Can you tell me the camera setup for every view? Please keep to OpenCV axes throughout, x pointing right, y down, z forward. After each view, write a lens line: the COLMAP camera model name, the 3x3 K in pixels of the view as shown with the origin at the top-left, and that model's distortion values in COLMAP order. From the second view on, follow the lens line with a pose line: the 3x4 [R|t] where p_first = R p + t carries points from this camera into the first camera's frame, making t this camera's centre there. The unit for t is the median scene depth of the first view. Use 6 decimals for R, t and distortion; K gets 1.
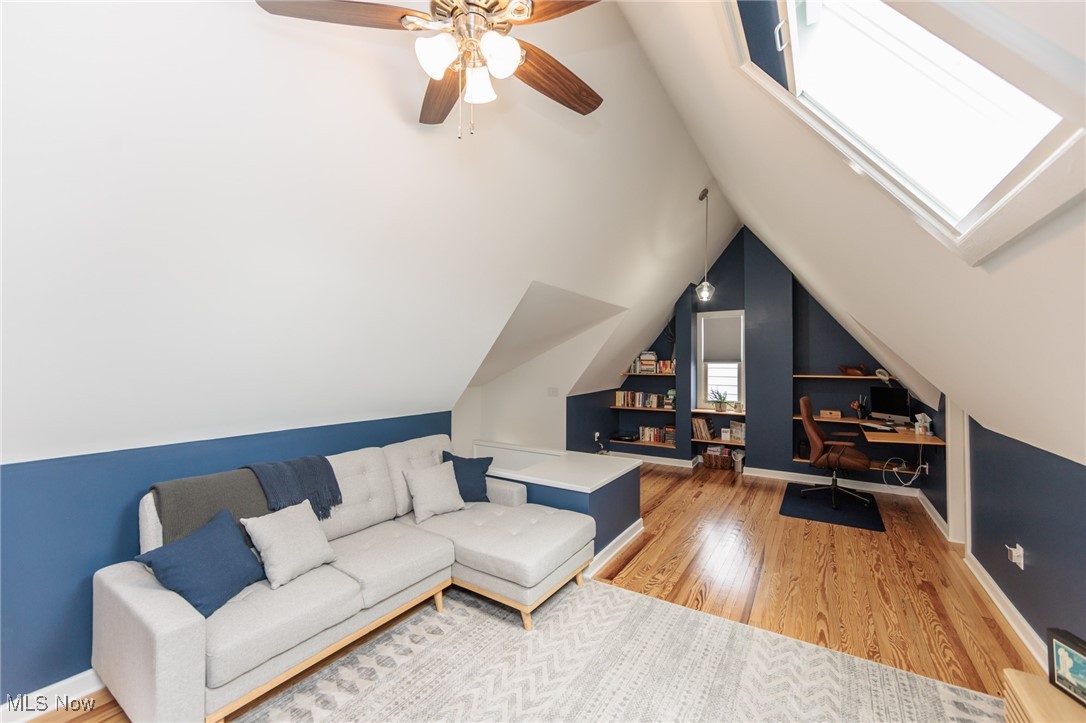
lens RADIAL K [[424.0, 0, 544.0], [0, 424.0, 361.2], [0, 0, 1]] dist [-0.000992, -0.000846]
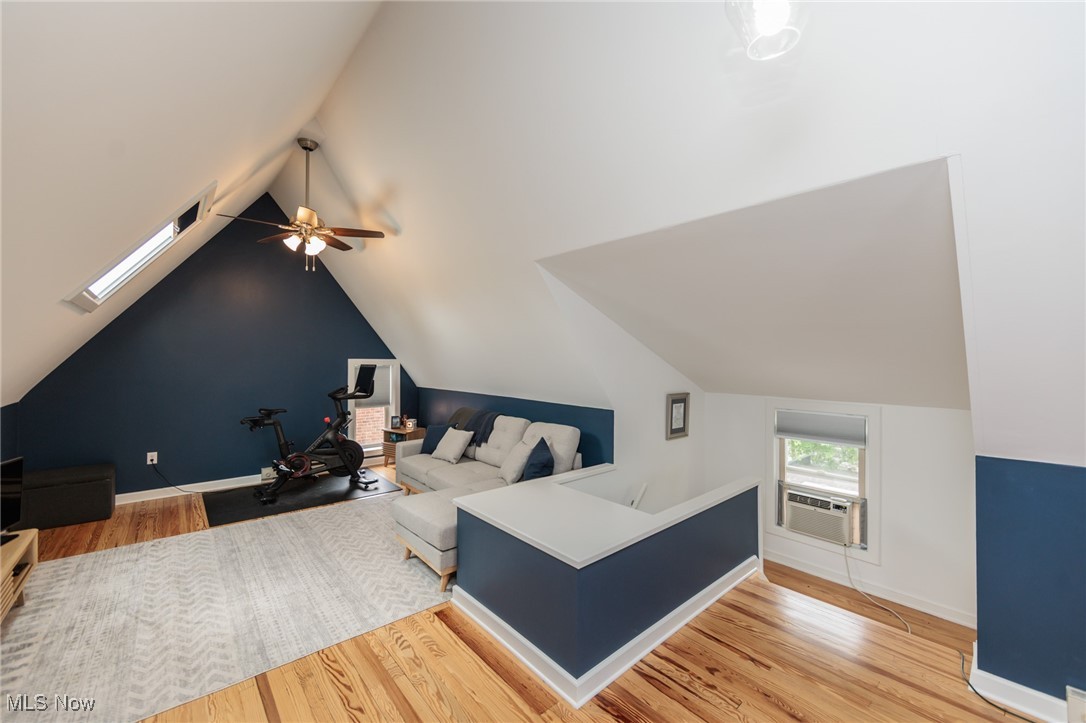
lens RADIAL K [[424.0, 0, 542.7], [0, 424.0, 360.6], [0, 0, 1]] dist [-0.000992, -0.000846]
pose [[-0.267921, -0.003911, -0.963433, 0.950129], [0.001917, 0.999988, -0.004592, 0.022603], [0.963439, -0.003077, -0.267910, 1.492611]]
